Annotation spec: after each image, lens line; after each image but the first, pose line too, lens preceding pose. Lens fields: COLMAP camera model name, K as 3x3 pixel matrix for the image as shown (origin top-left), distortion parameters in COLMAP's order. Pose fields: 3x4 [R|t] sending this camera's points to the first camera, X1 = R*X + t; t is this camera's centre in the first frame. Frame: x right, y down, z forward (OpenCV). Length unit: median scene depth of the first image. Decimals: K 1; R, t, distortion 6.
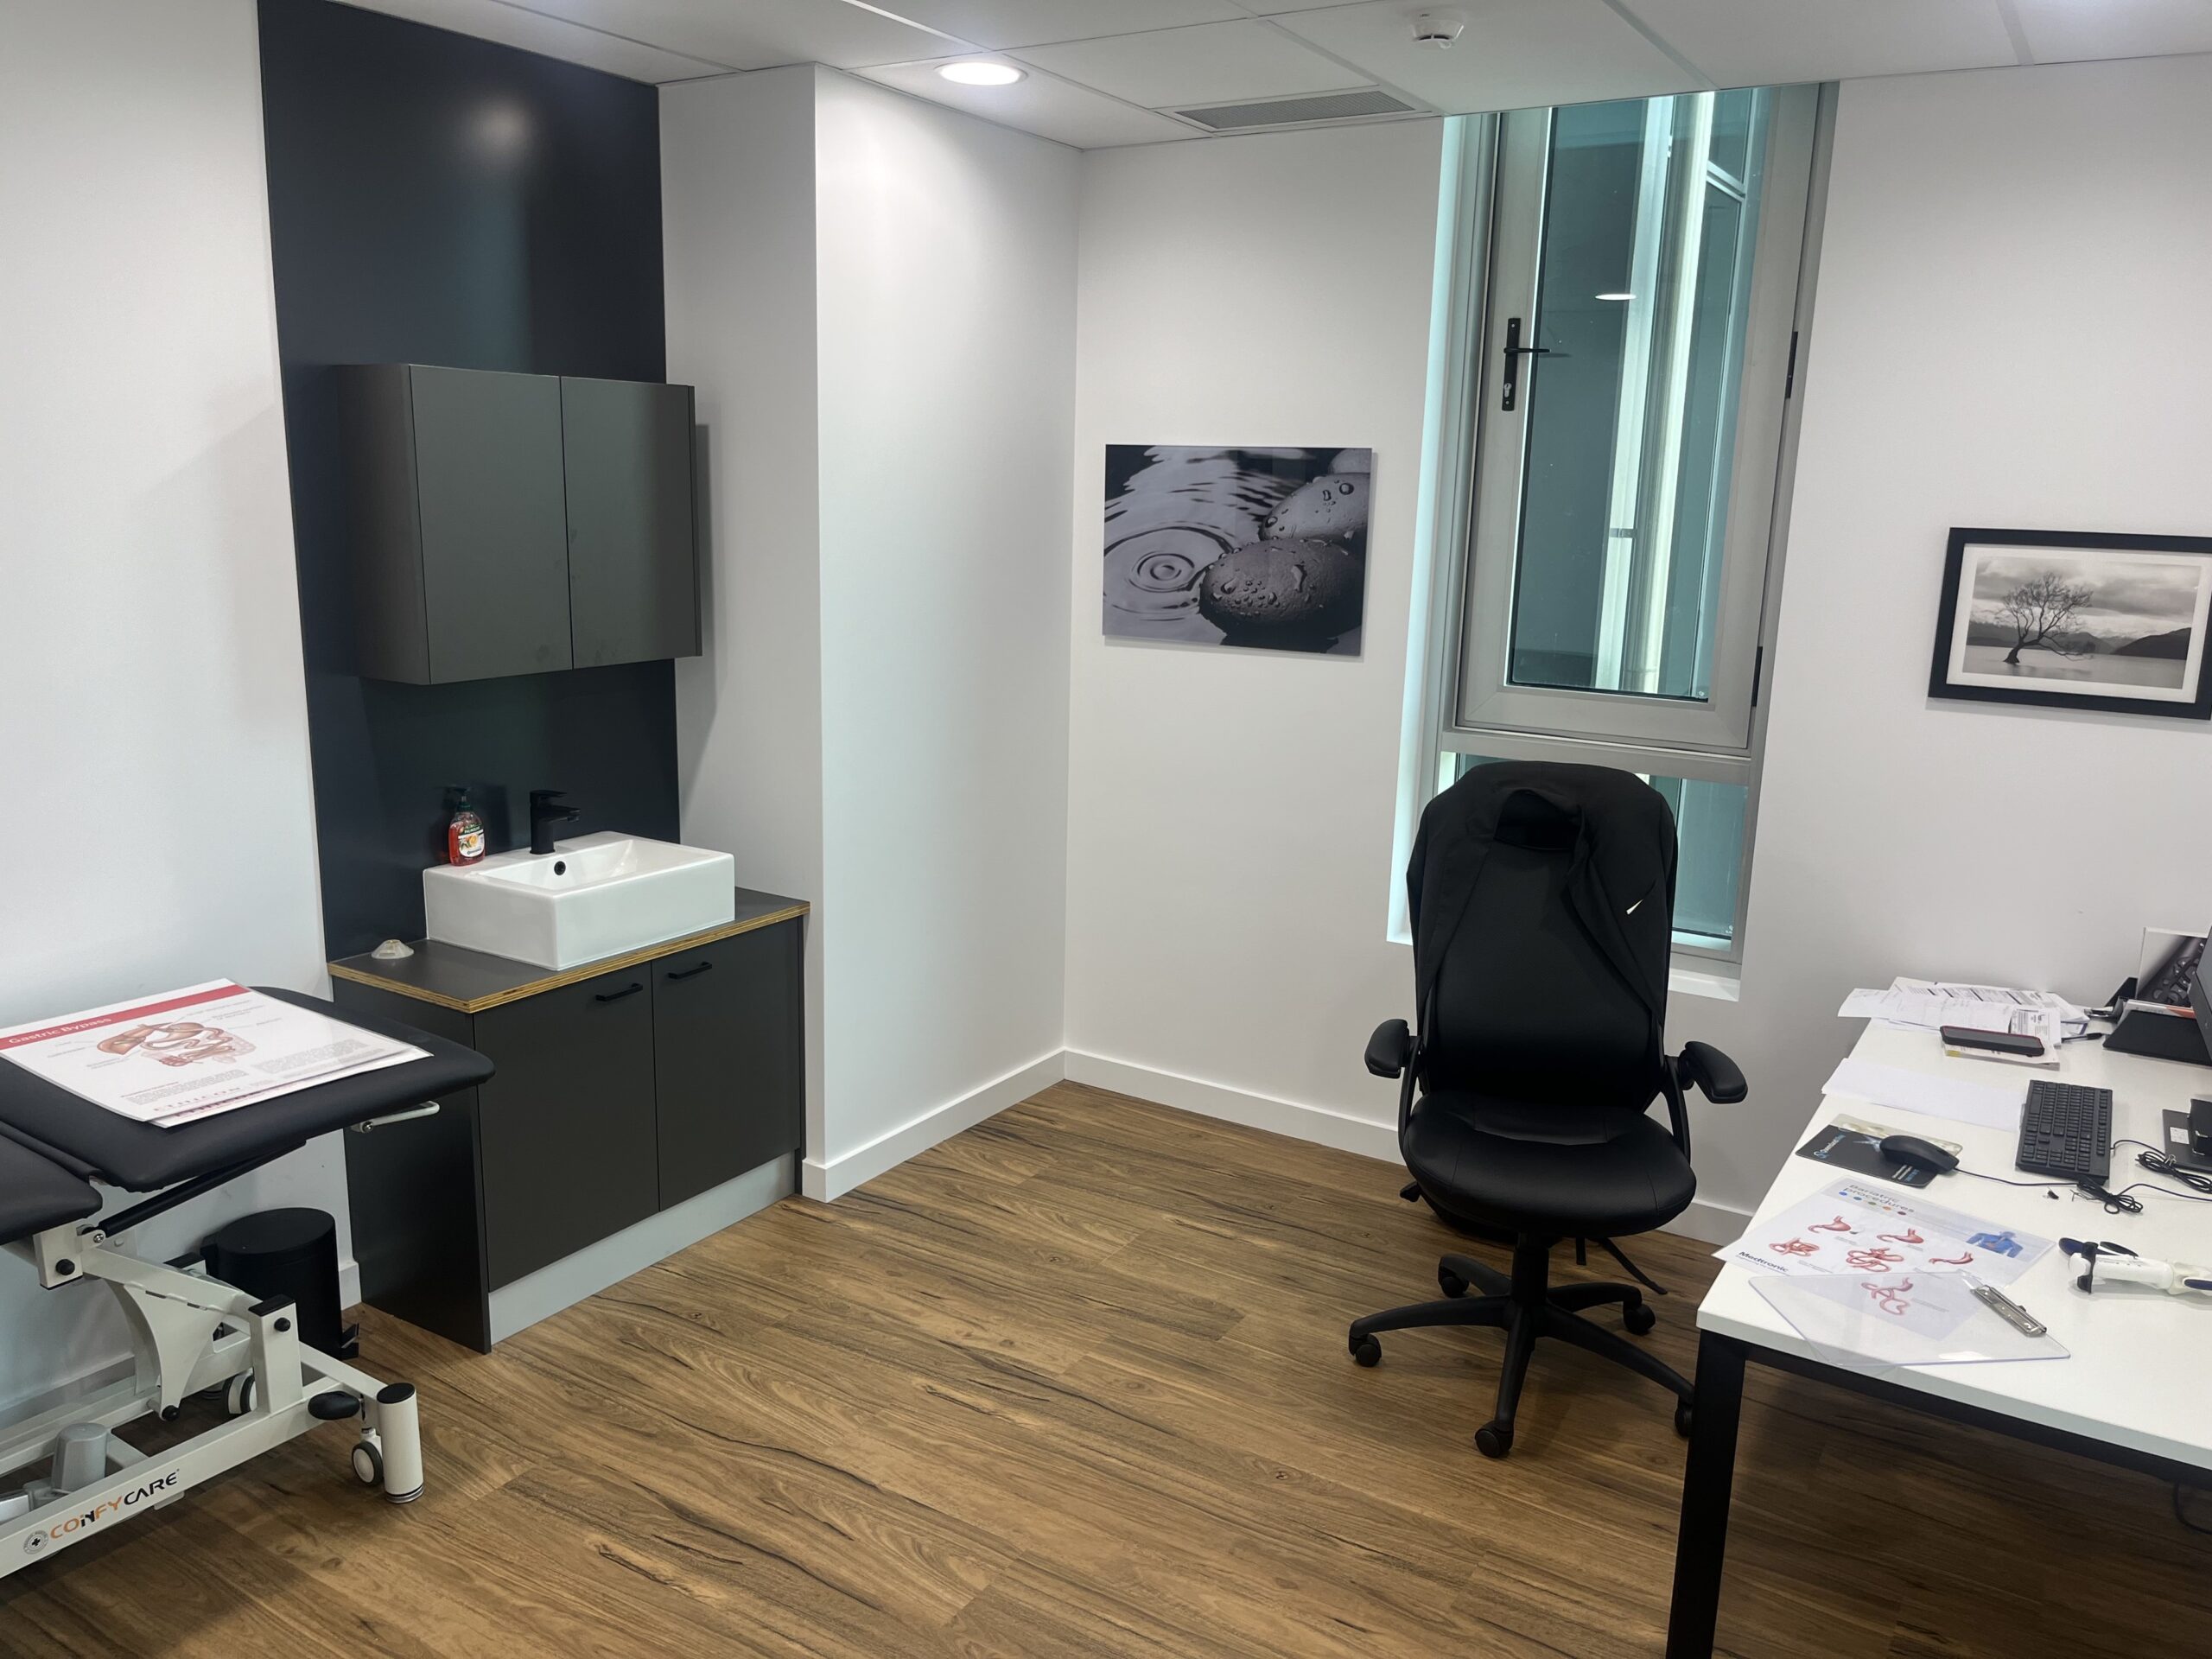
lens RADIAL K [[1647.0, 0, 1106.0], [0, 1647.0, 829.5], [0, 0, 1]] dist [0.084679, -0.124095]
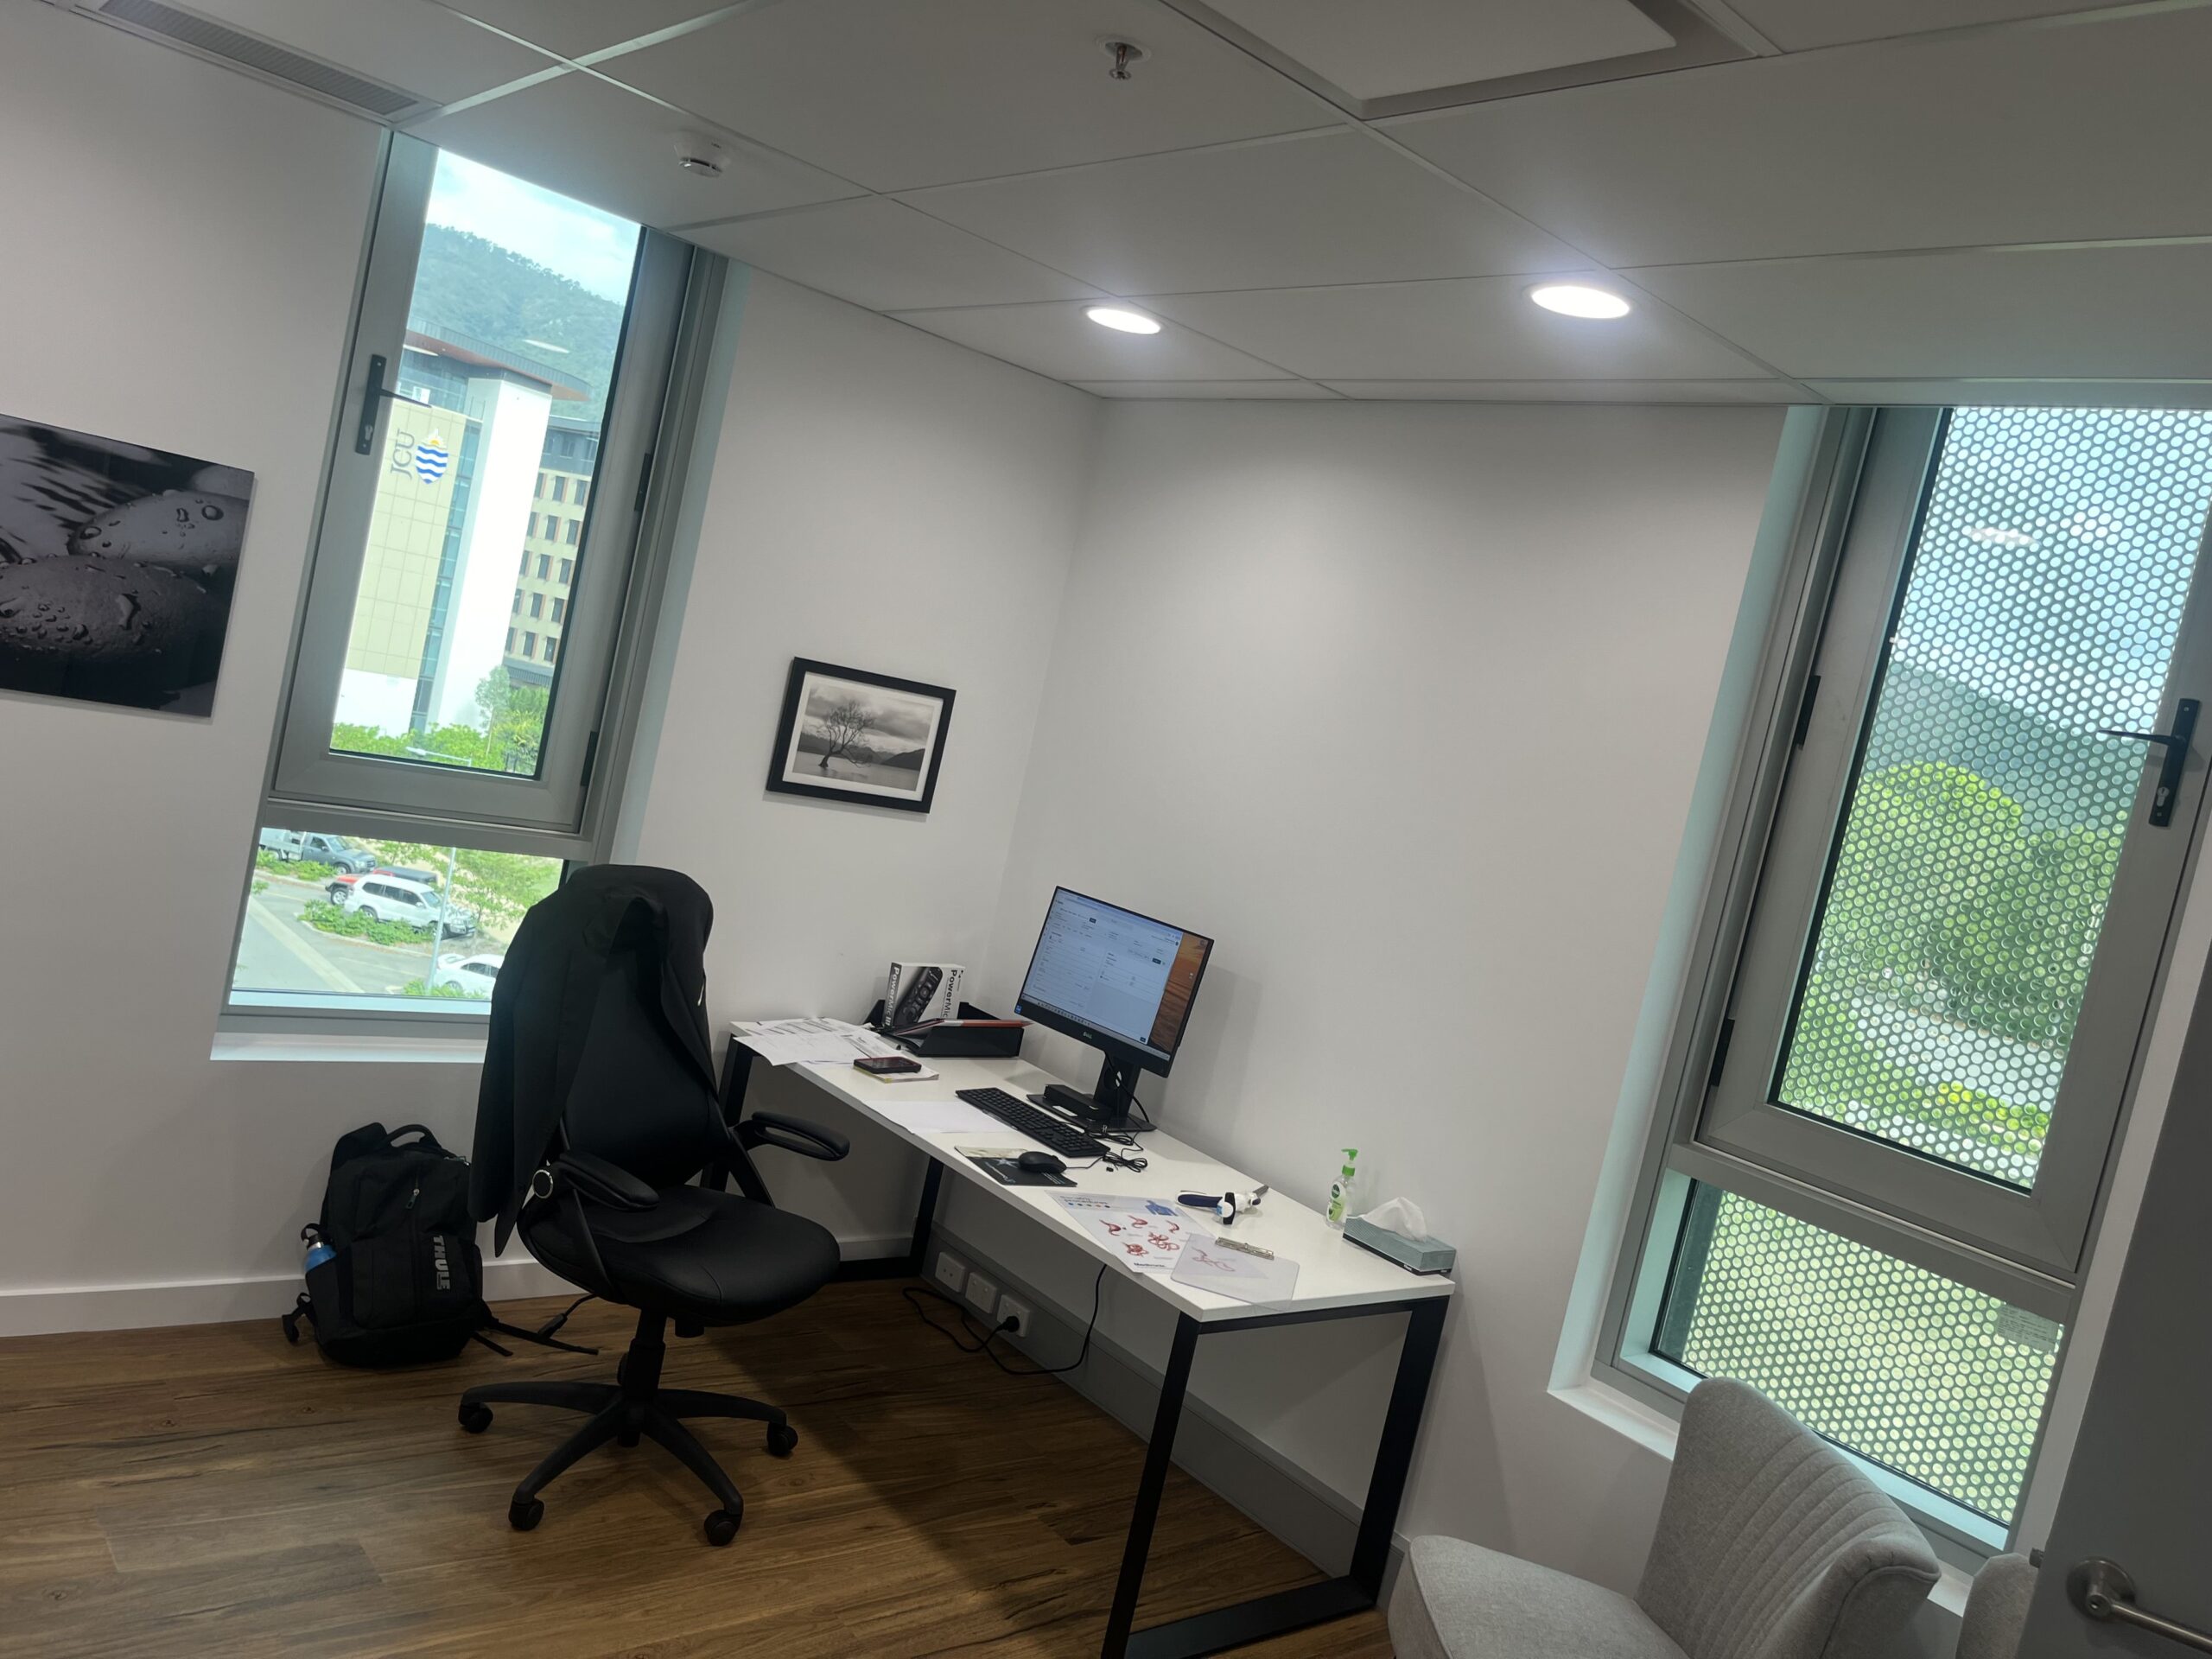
lens RADIAL K [[1647.0, 0, 1106.0], [0, 1647.0, 829.5], [0, 0, 1]] dist [0.084679, -0.124095]
pose [[0.317383, -0.035554, 0.947631, -0.593642], [-0.004065, 0.999237, 0.038852, -0.102247], [-0.948289, -0.016183, 0.316996, 0.392864]]
